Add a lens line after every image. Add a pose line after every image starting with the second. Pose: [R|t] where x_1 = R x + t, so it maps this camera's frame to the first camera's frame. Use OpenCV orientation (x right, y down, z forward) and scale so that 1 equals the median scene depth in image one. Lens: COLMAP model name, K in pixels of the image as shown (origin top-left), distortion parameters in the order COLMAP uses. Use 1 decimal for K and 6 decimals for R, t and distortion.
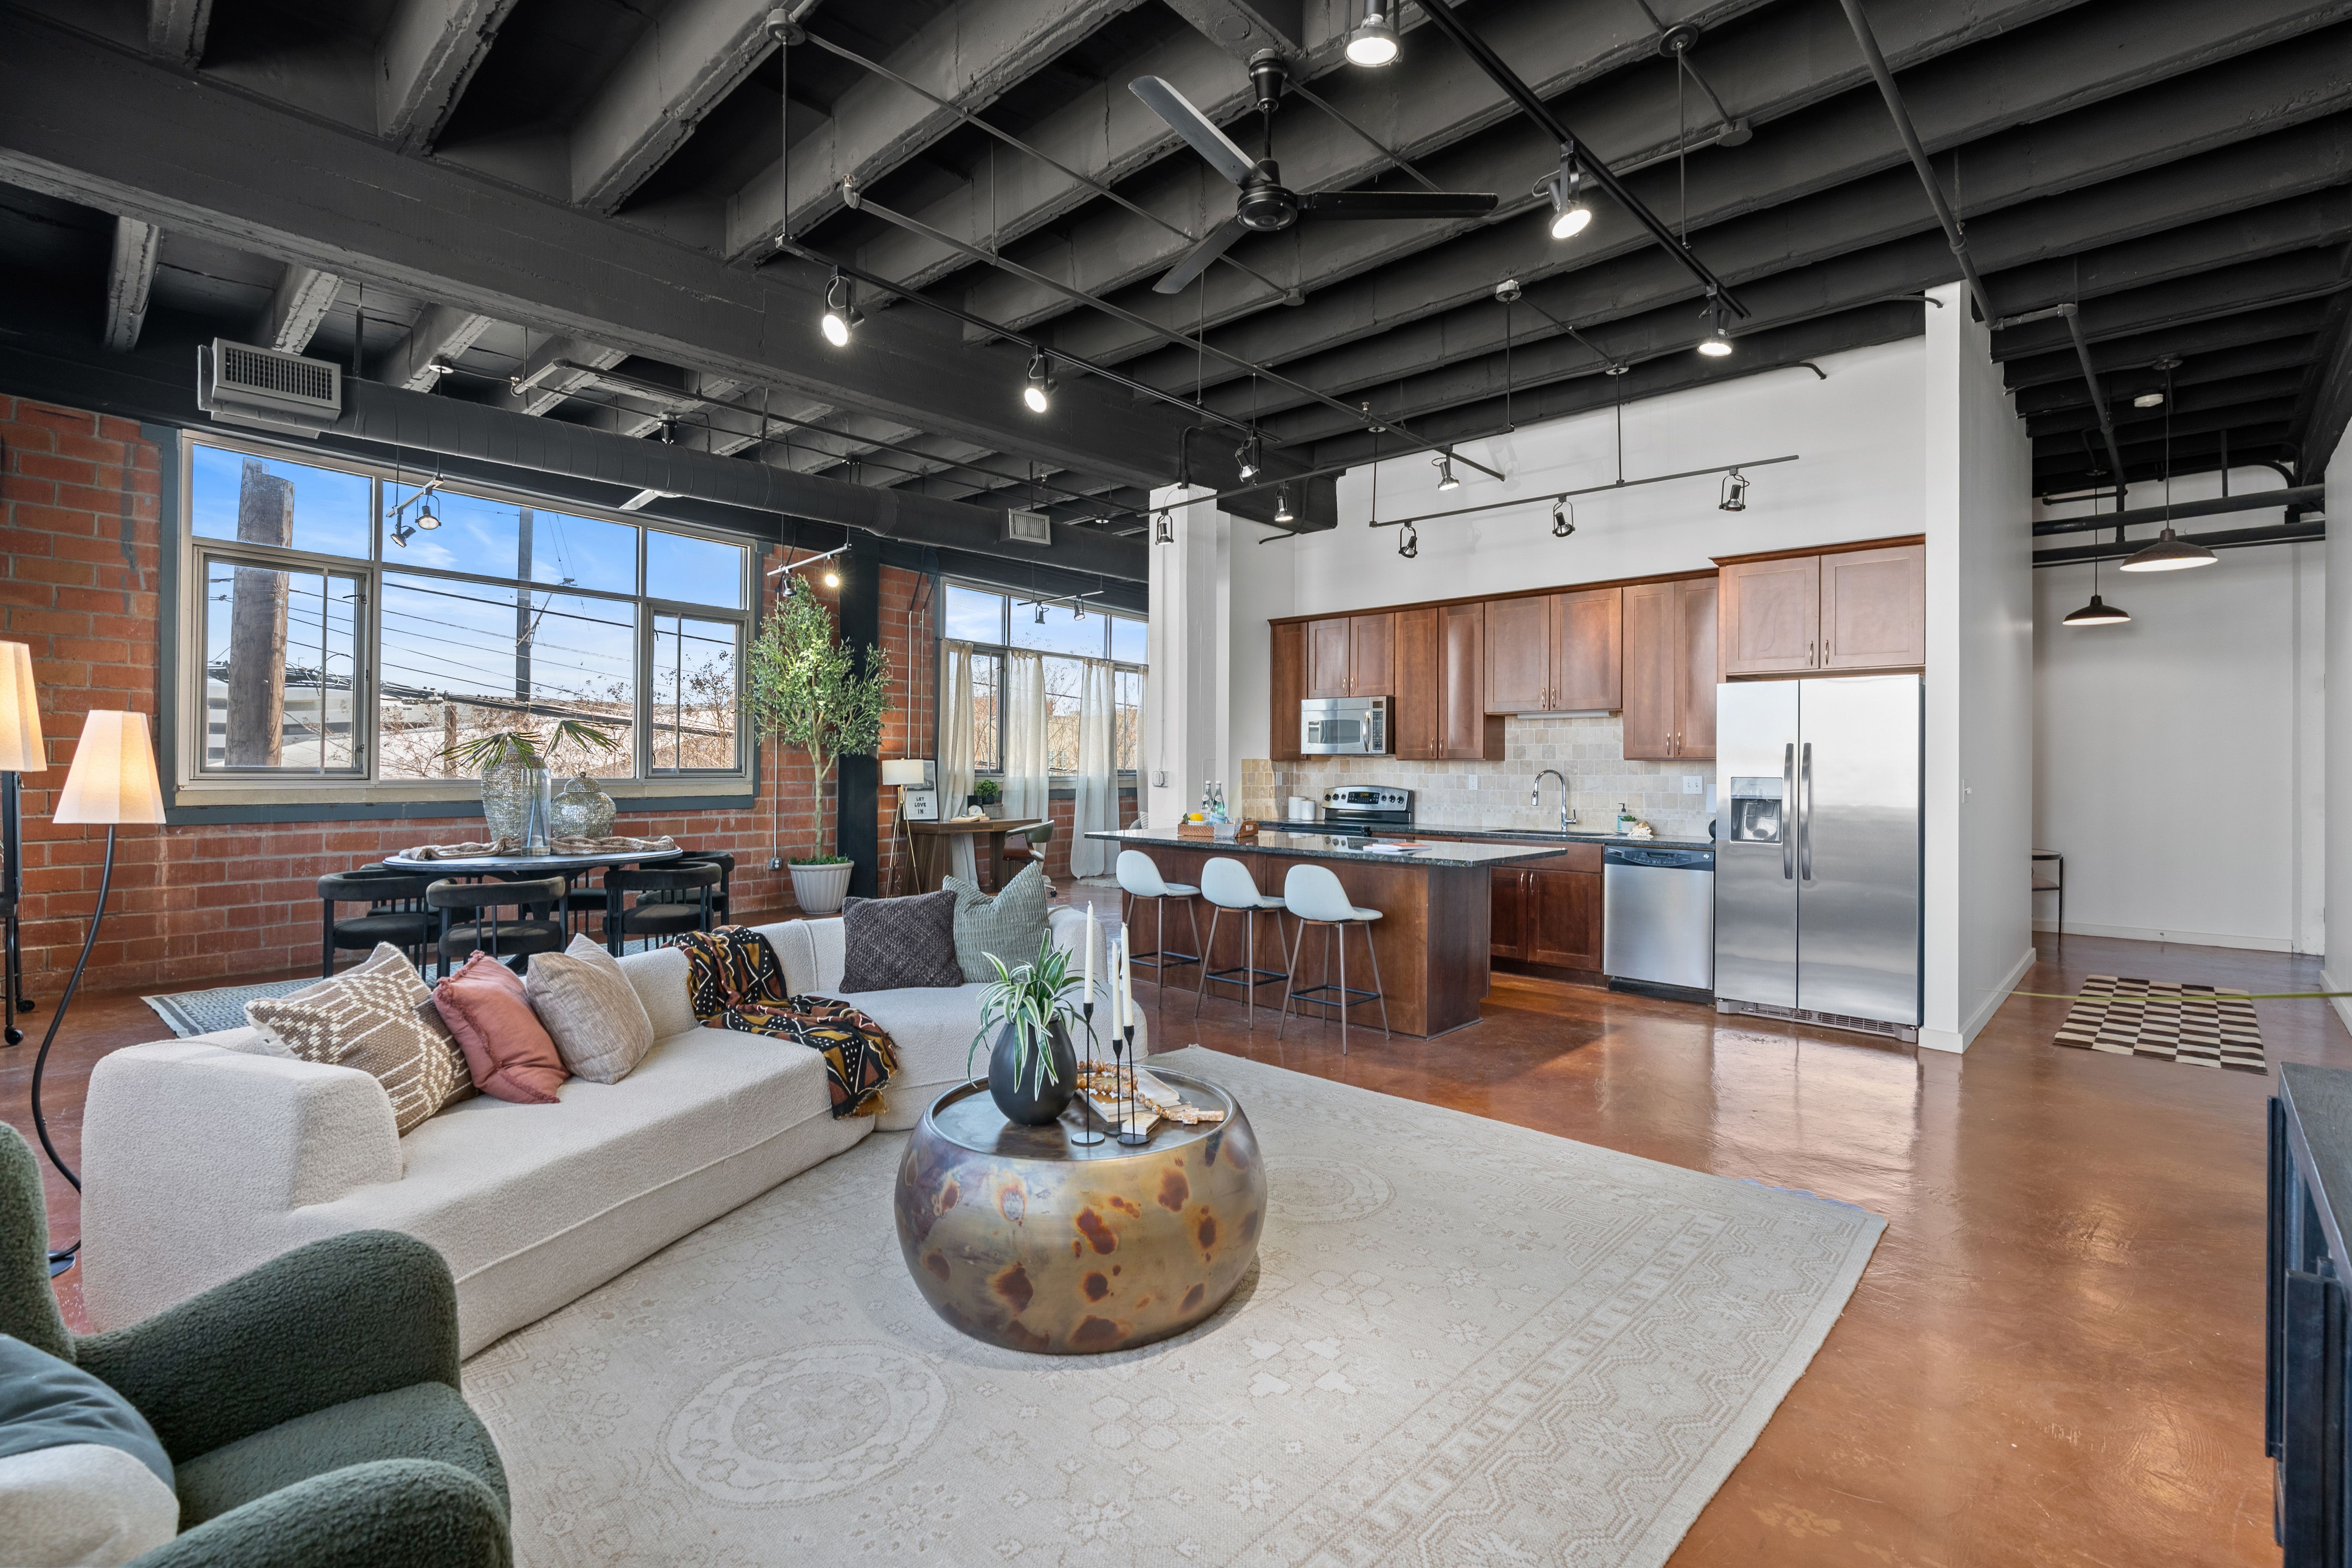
lens RADIAL K [[1065.6, 0, 1178.4], [0, 1065.6, 762.2], [0, 0, 1]] dist [-0.013085, 0.005159]
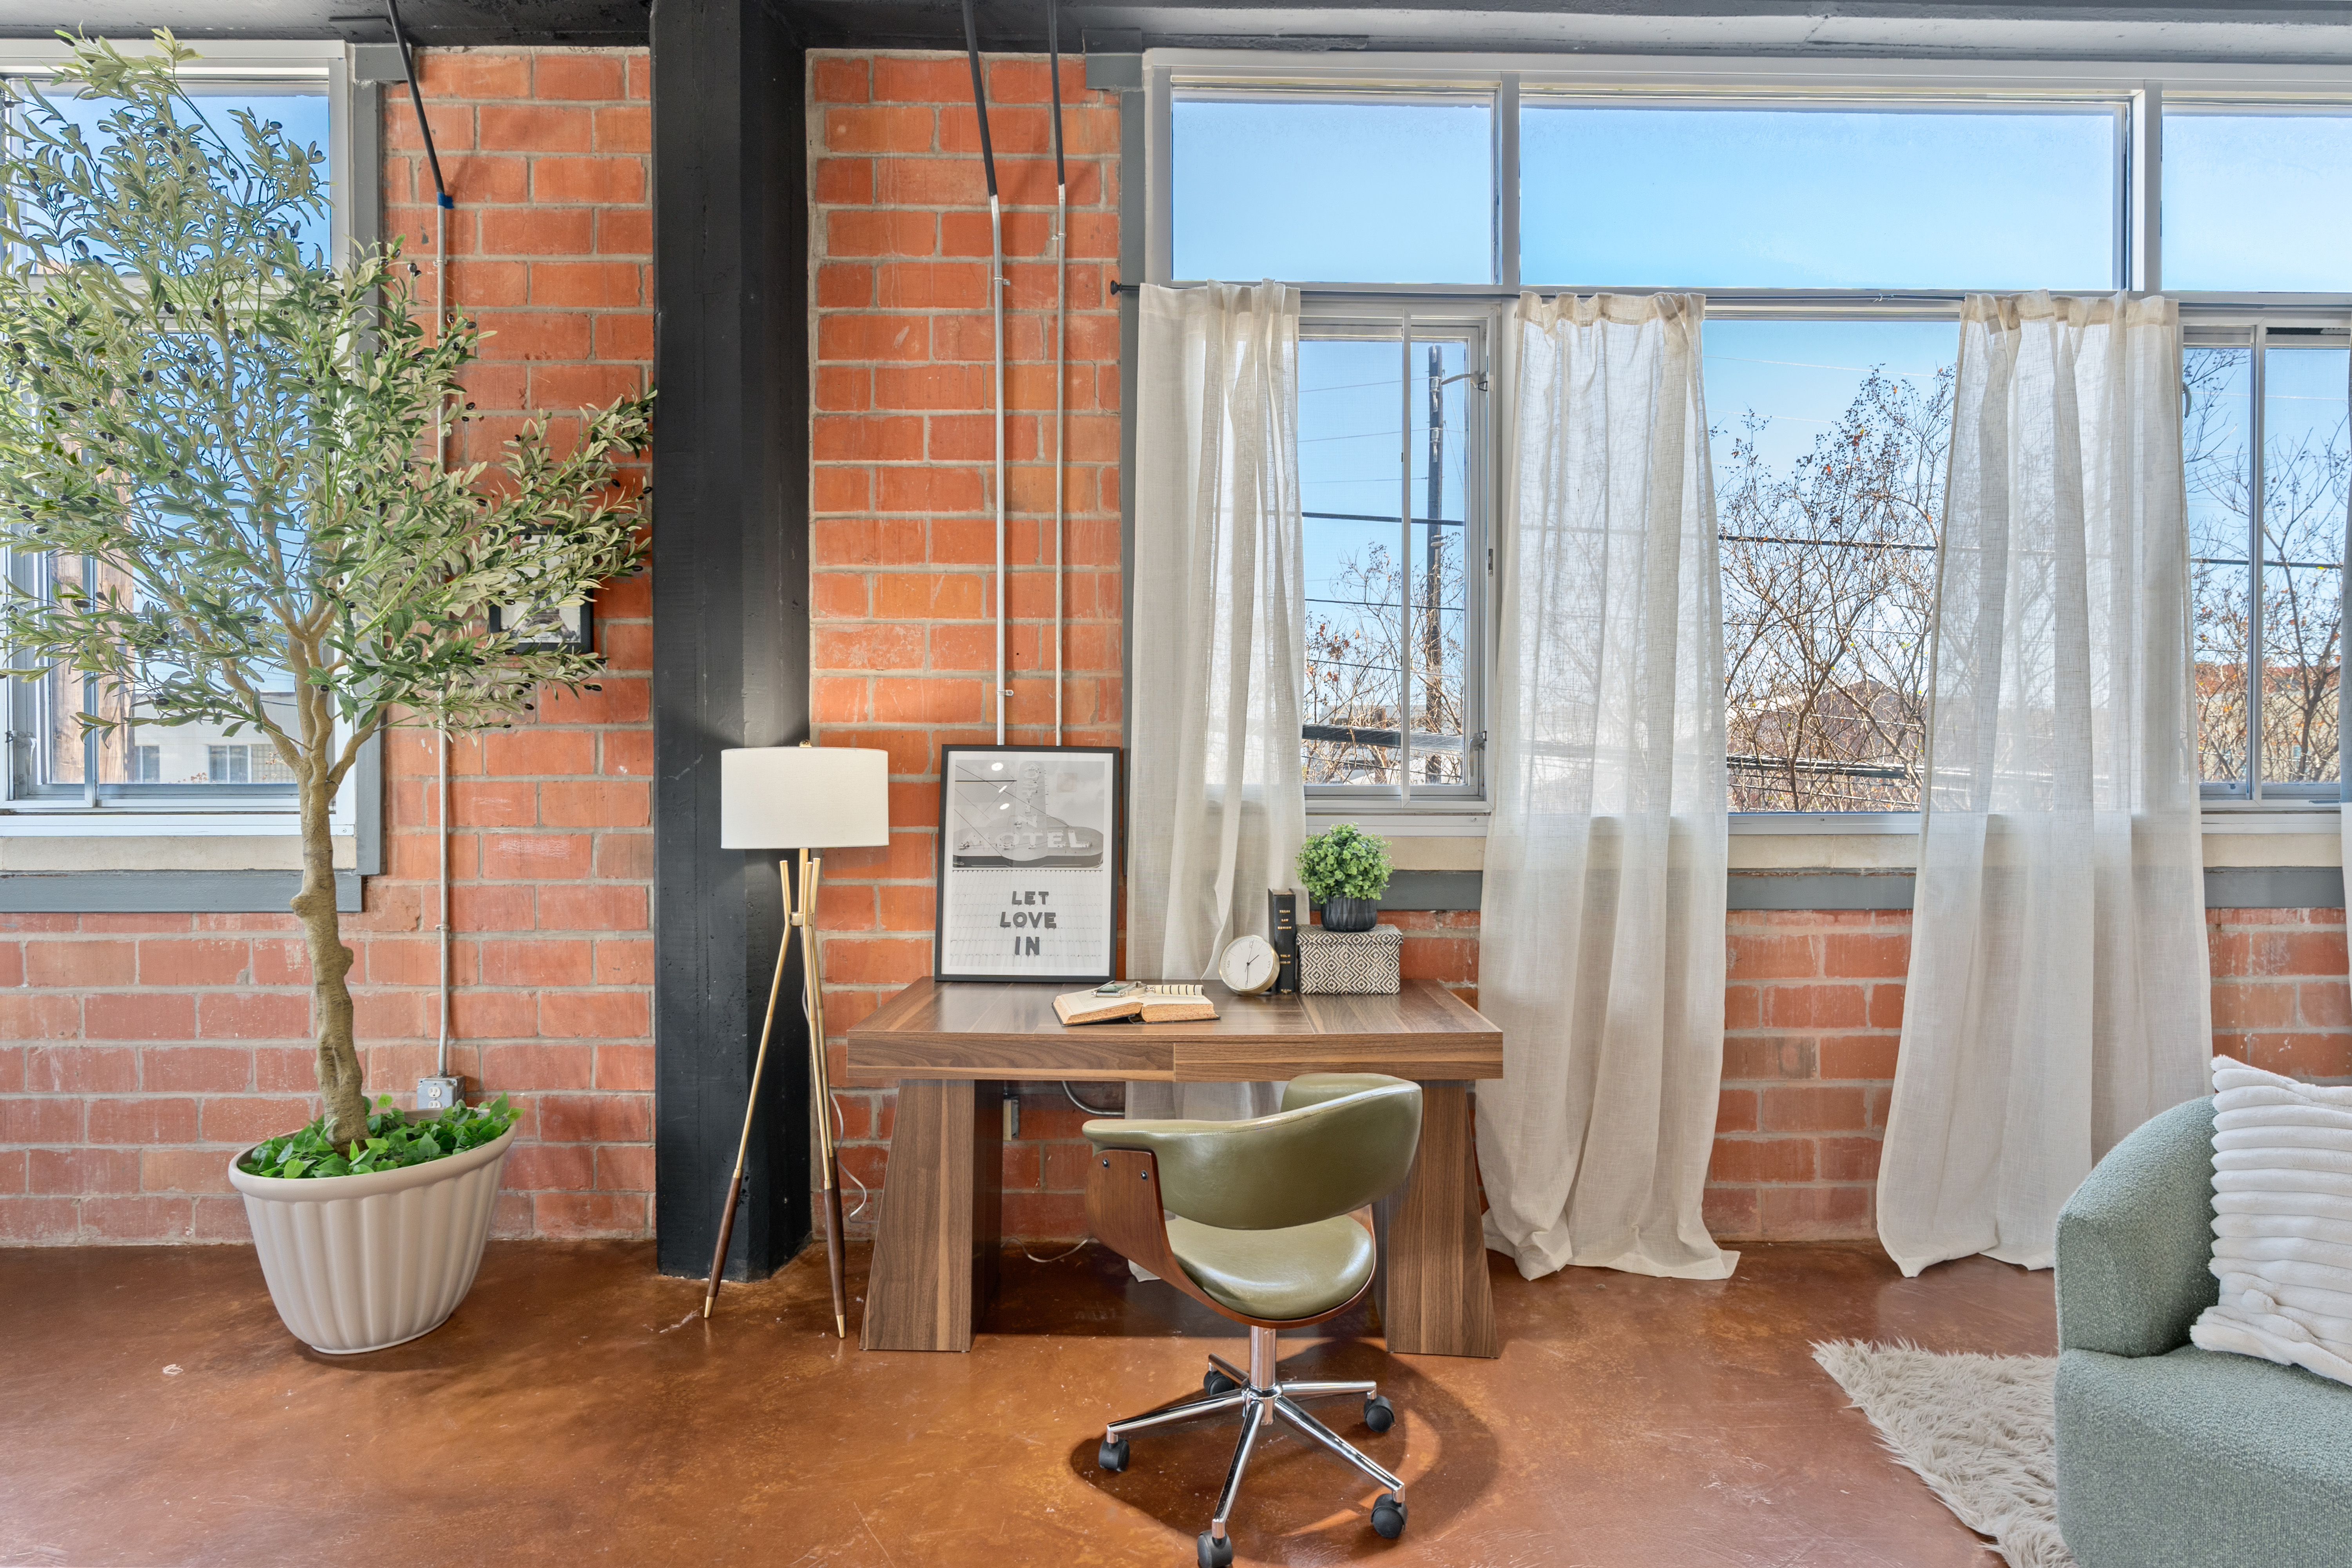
lens RADIAL K [[1170.6, 0, 1162.8], [0, 1170.6, 781.2], [0, 0, 1]] dist [-0.006495, -0.000123]
pose [[0.593941, 0.000103, -0.804509, 0.018331], [0.007945, 0.999950, 0.005994, 0.006170], [0.804470, -0.009952, 0.593910, 1.307958]]
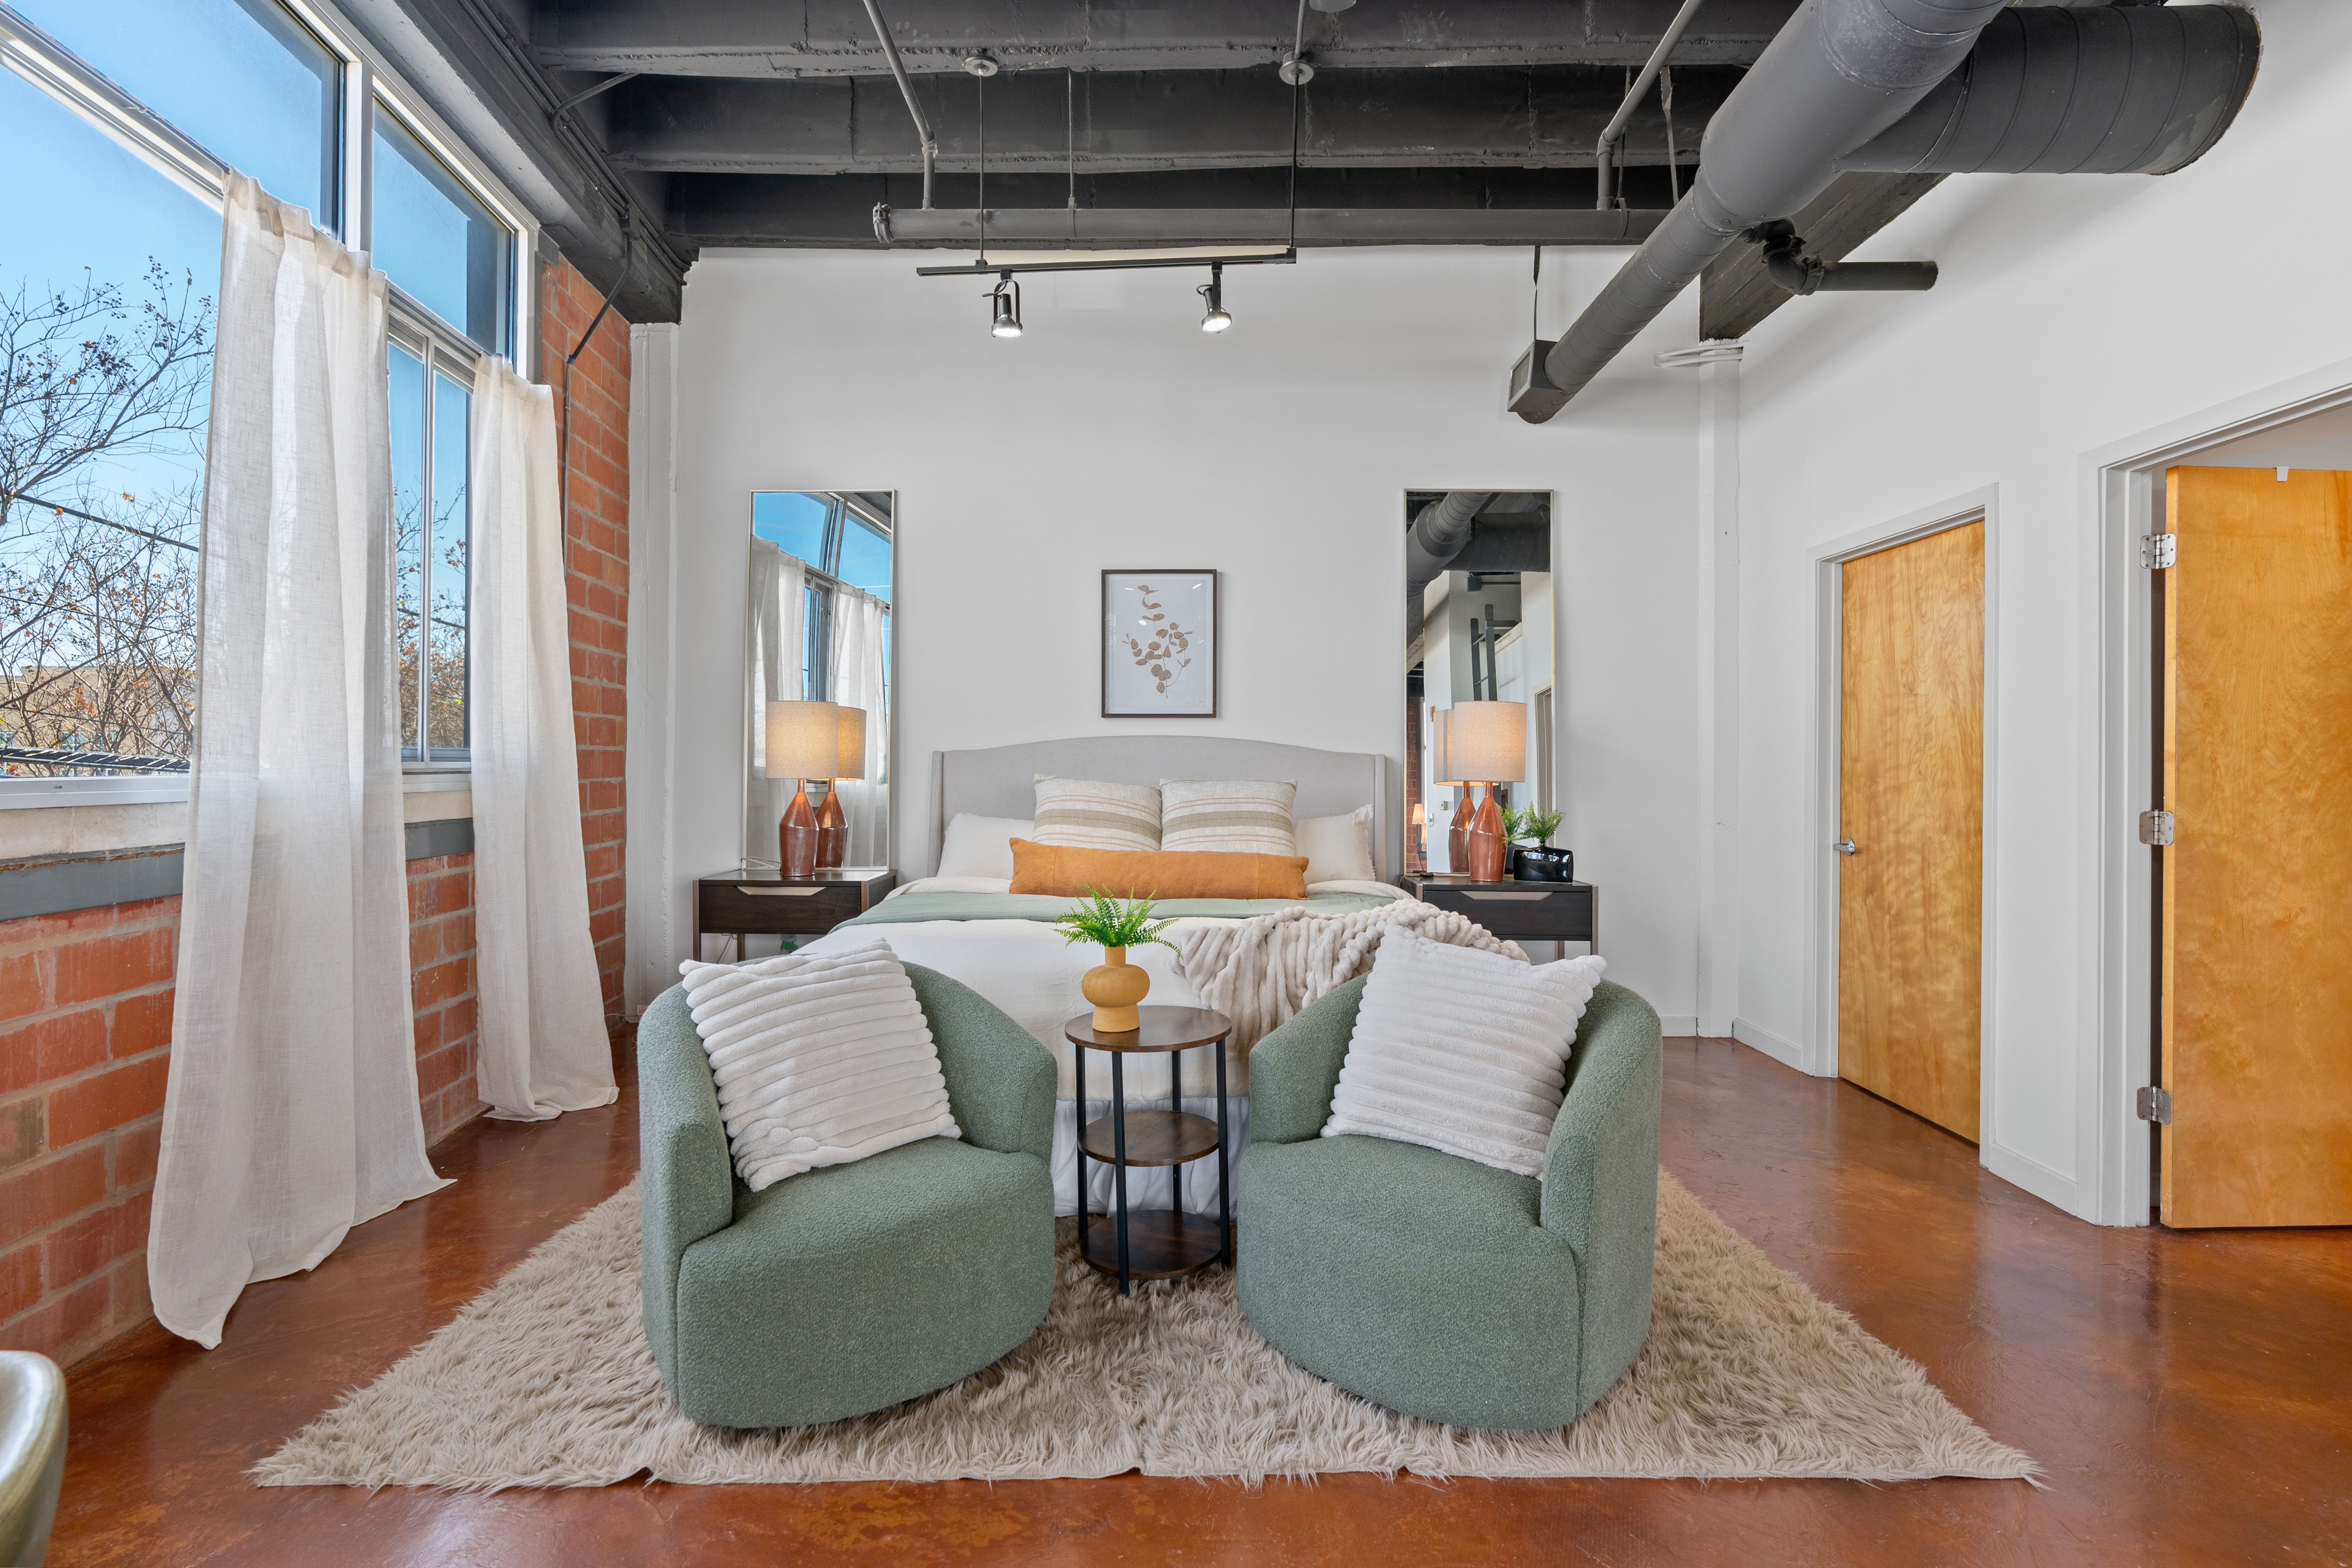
lens RADIAL K [[1065.5, 0, 1174.1], [0, 1065.5, 771.9], [0, 0, 1]] dist [-0.013085, 0.005159]
pose [[0.734412, -0.007469, 0.678663, -0.168746], [-0.000734, 0.999930, 0.011798, 0.018093], [-0.678704, -0.009163, 0.734355, 1.358461]]
